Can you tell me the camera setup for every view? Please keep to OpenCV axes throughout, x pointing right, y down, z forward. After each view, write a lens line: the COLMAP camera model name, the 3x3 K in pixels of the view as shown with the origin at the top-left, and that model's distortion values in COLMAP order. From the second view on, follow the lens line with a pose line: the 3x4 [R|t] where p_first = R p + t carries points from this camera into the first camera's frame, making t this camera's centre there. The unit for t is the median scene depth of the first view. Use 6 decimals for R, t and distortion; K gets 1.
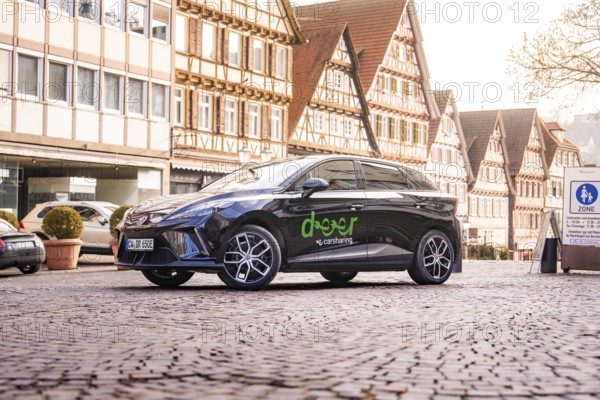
lens RADIAL K [[1035.1, 0, 300.0], [0, 1035.1, 200.0], [0, 0, 1]] dist [-0.006272, -0.066522]
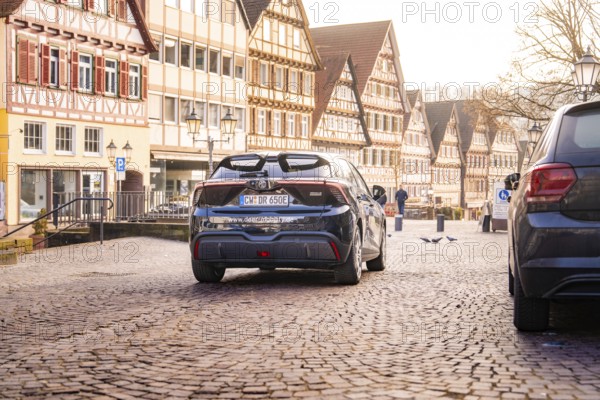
lens RADIAL K [[1035.1, 0, 300.0], [0, 1035.1, 200.0], [0, 0, 1]] dist [-0.006272, -0.066522]
pose [[0.998772, -0.005396, 0.049252, -0.107884], [0.002941, 0.998756, 0.049769, -0.045136], [-0.049460, -0.049563, 0.997546, -0.483862]]
